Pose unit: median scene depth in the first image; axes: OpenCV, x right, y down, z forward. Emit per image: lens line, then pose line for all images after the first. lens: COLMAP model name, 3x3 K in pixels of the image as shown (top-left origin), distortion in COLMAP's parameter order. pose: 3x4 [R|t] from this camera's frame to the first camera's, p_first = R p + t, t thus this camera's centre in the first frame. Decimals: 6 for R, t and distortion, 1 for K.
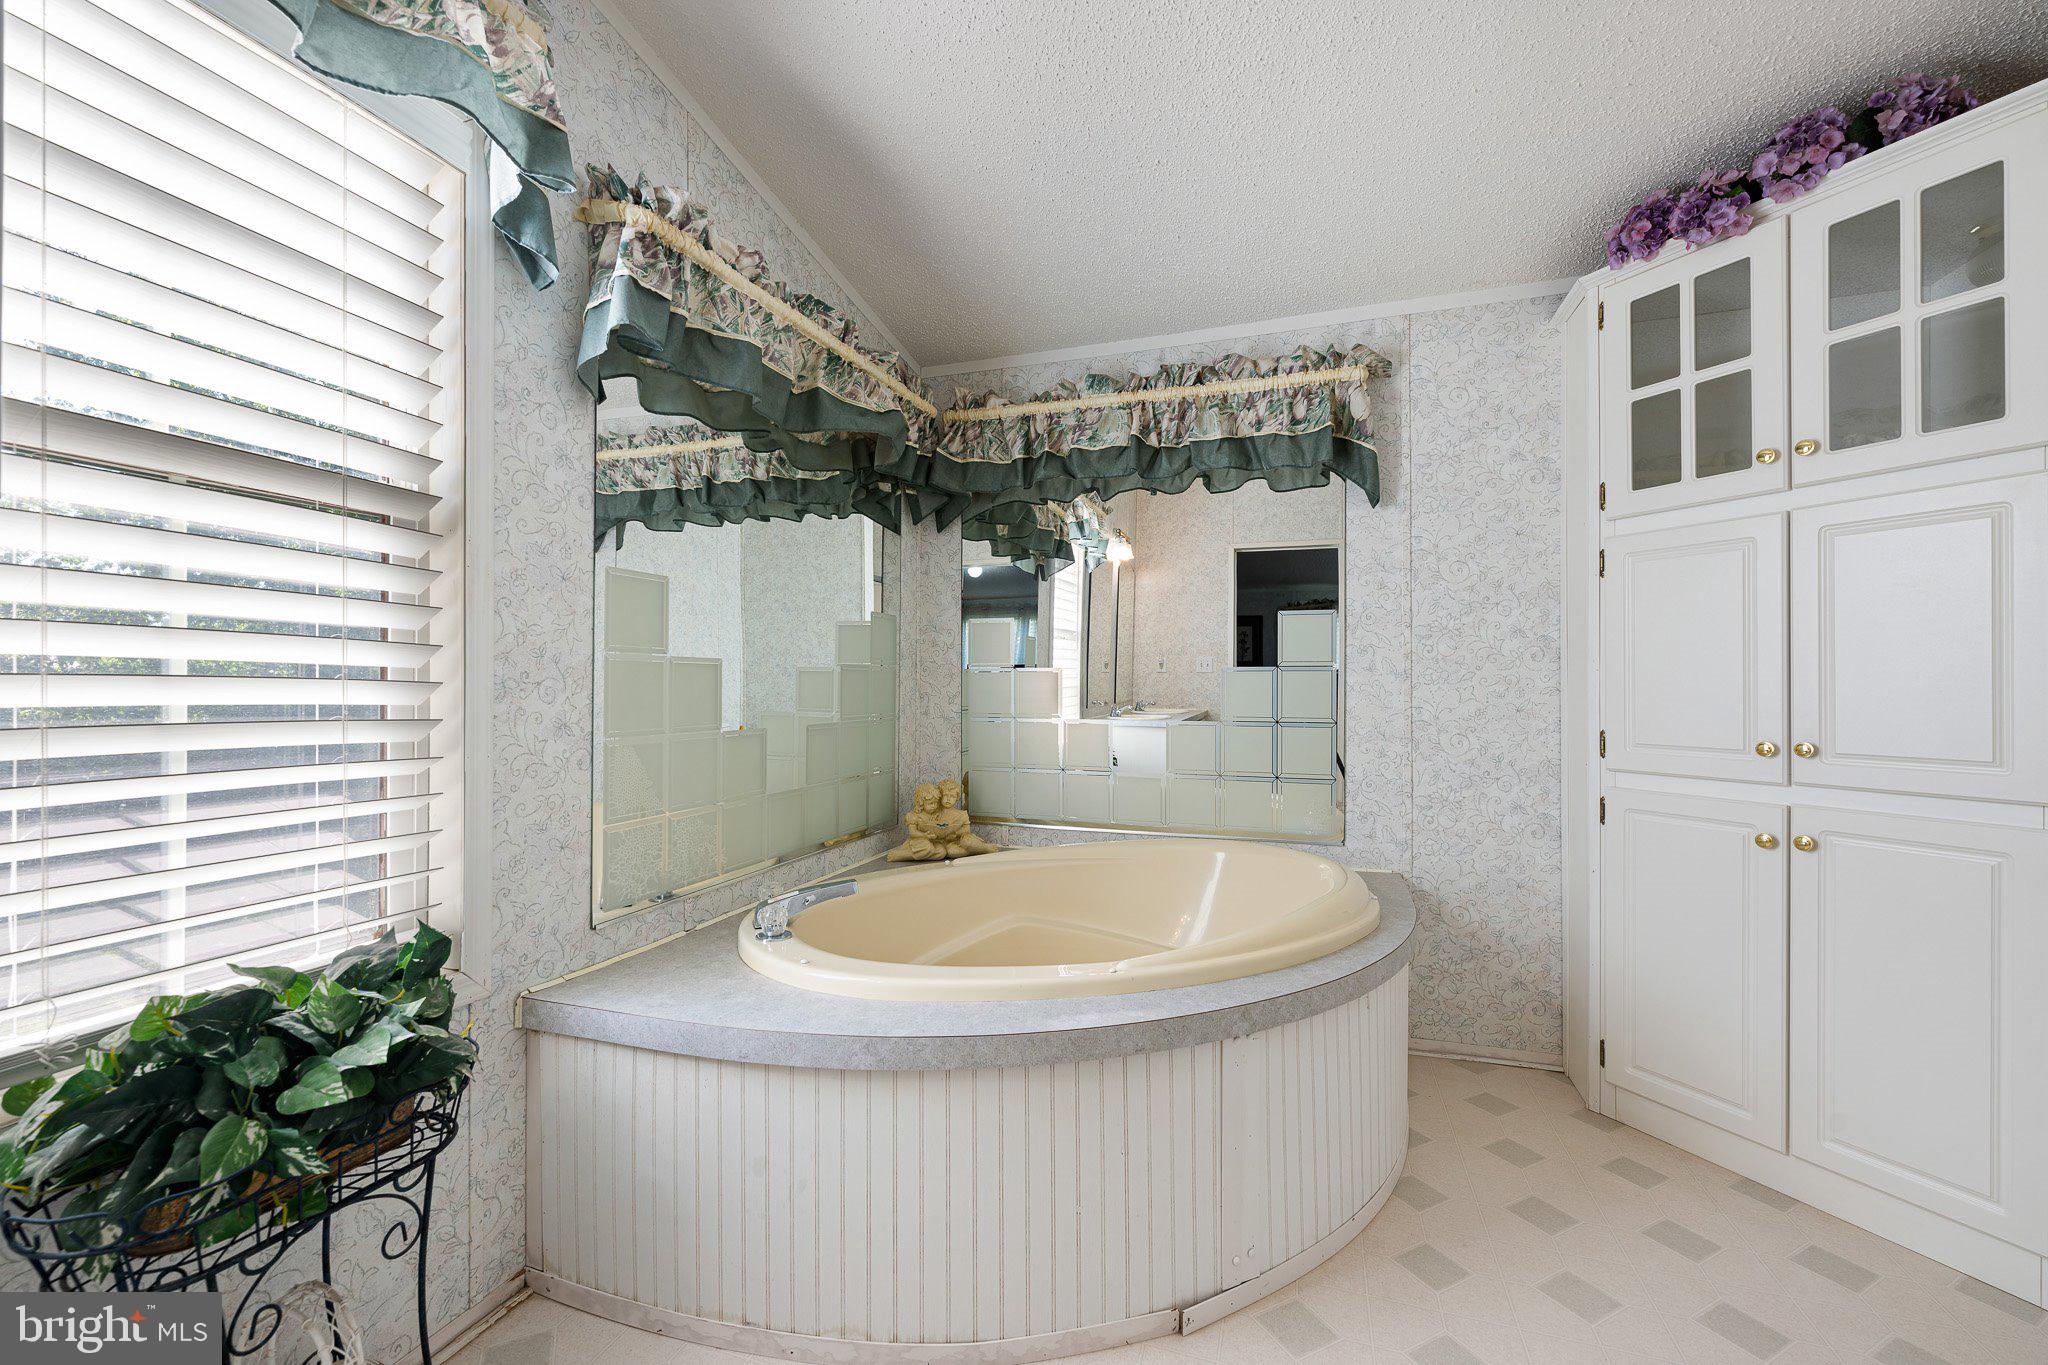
lens RADIAL K [[836.5, 0, 1023.7], [0, 836.5, 678.5], [0, 0, 1]] dist [-0.000270, 0.001289]
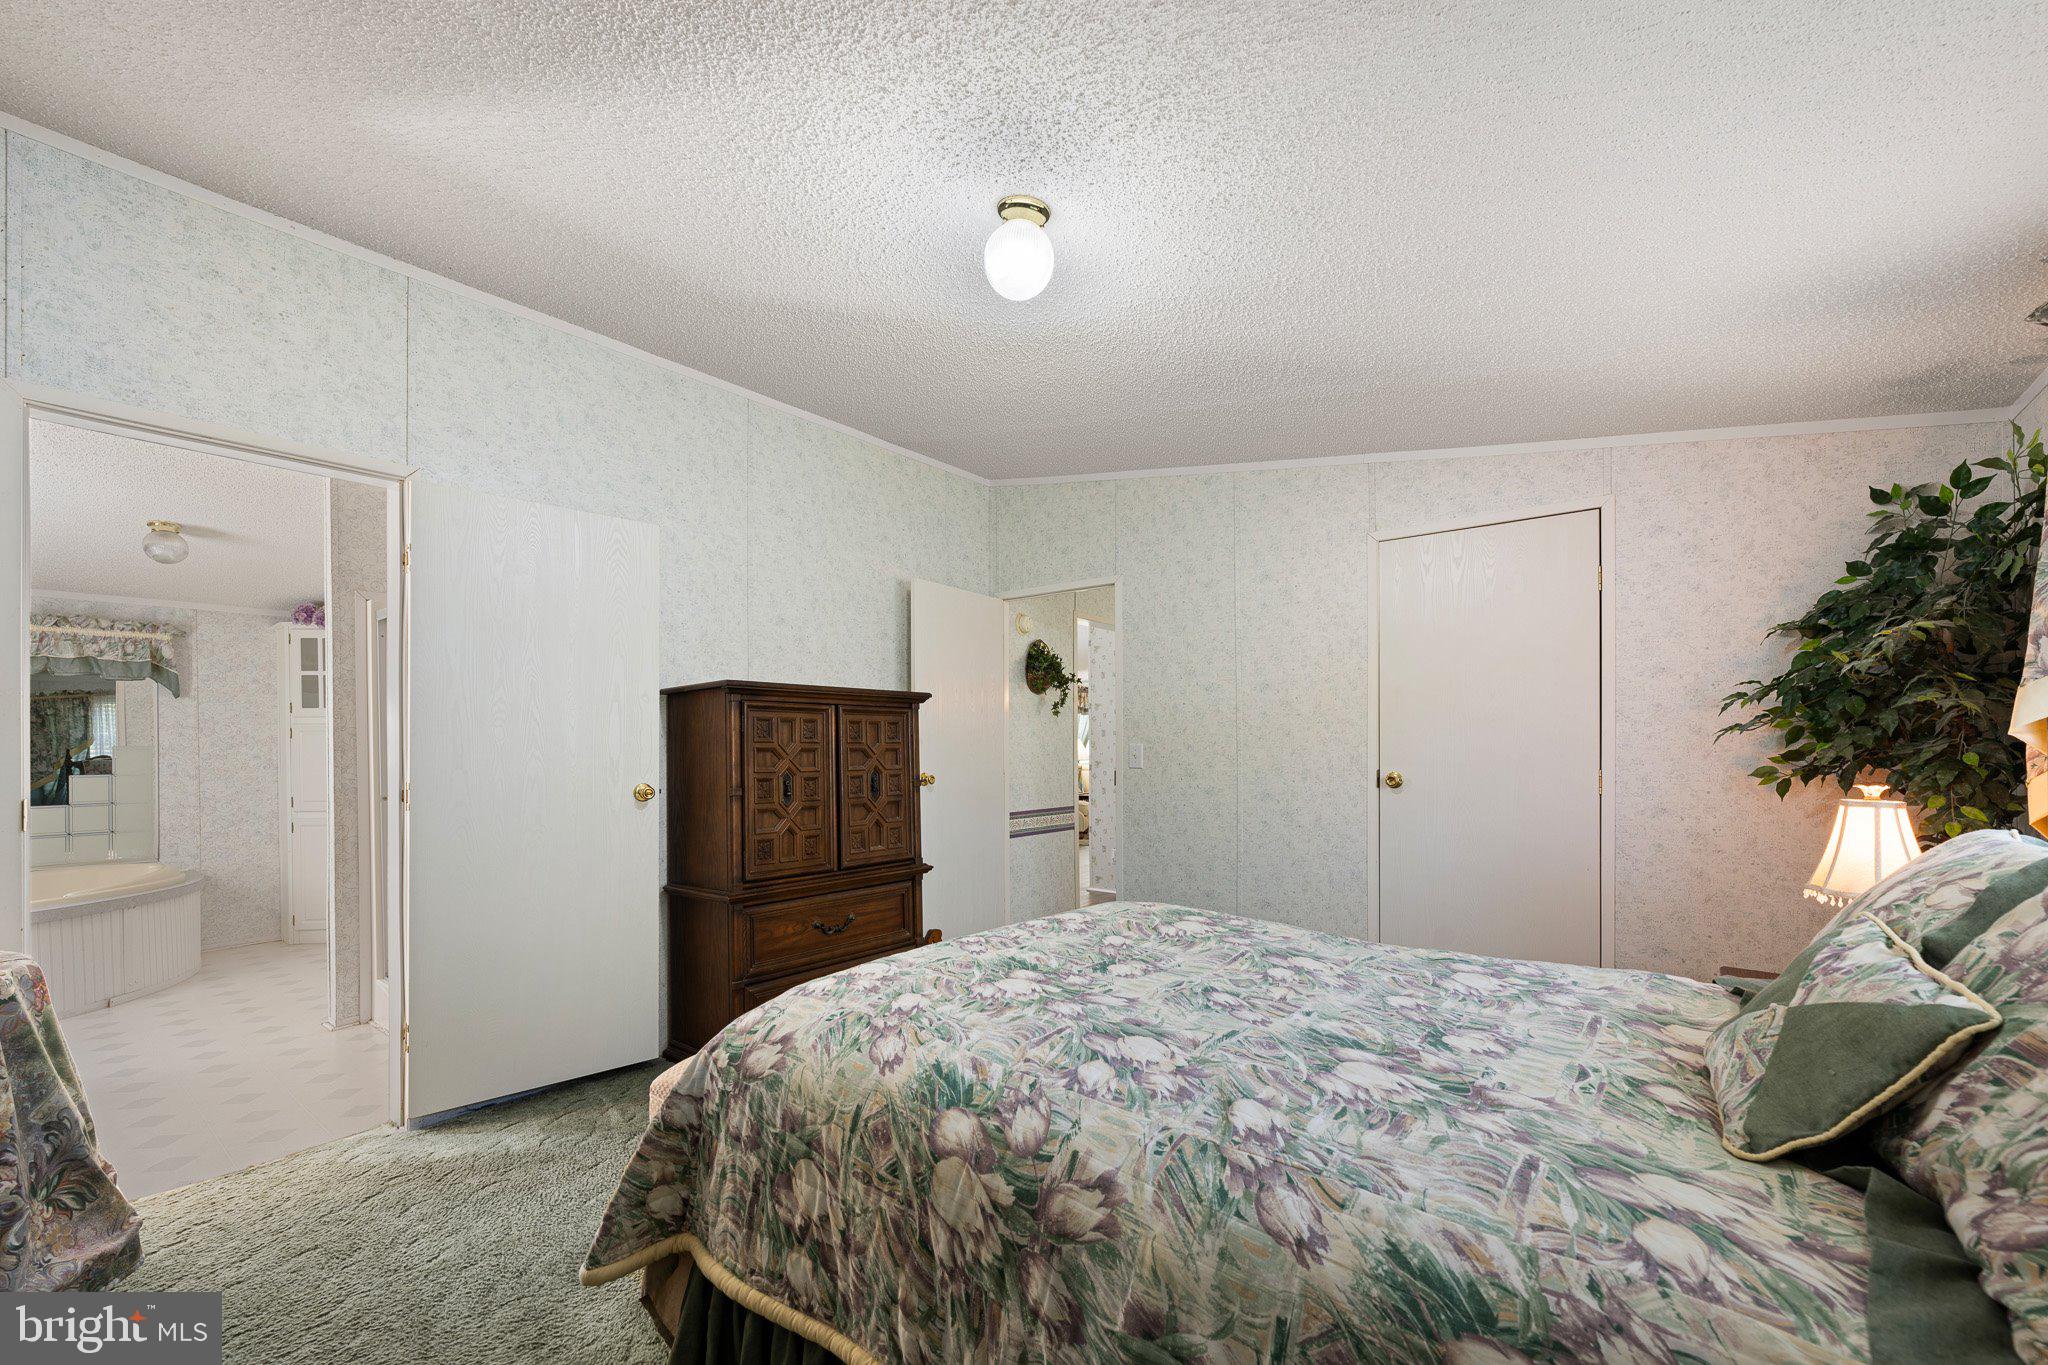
lens RADIAL K [[836.5, 0, 1001.4], [0, 836.5, 747.6], [0, 0, 1]] dist [-0.000270, 0.001289]
pose [[0.353247, -0.007320, 0.935501, -0.853355], [0.007073, 0.999962, 0.005154, -0.079007], [-0.935503, 0.004796, 0.353286, -1.755499]]
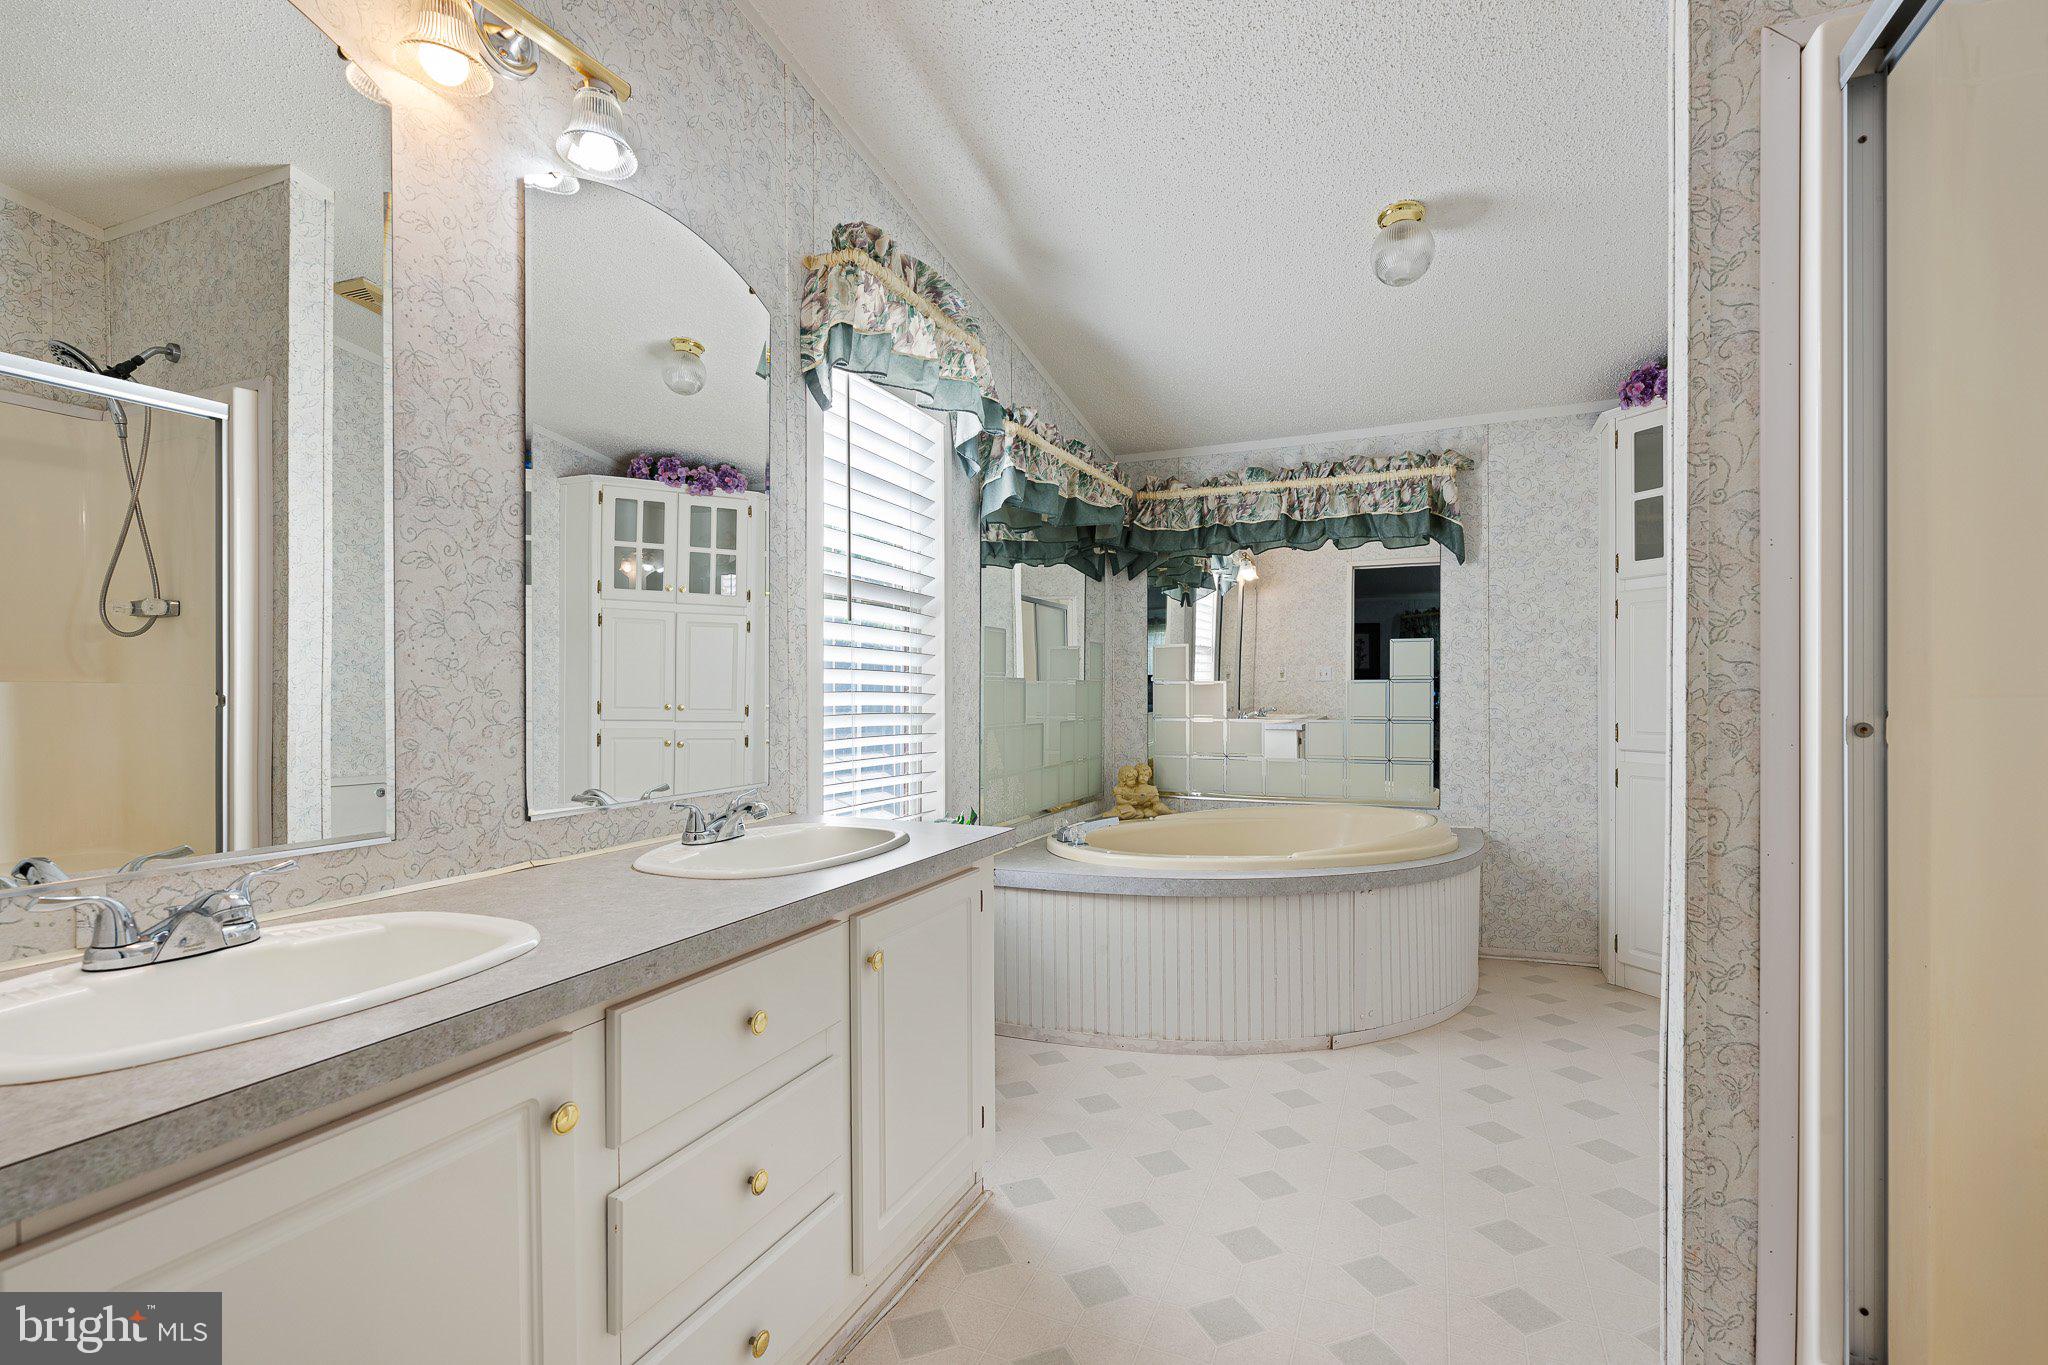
lens RADIAL K [[925.1, 0, 1029.9], [0, 925.1, 699.3], [0, 0, 1]] dist [0.002040, -0.001018]
pose [[0.996502, -0.003793, -0.083479, -0.171970], [0.004962, 0.999892, 0.013808, -0.006448], [0.083418, -0.014174, 0.996414, -0.612211]]
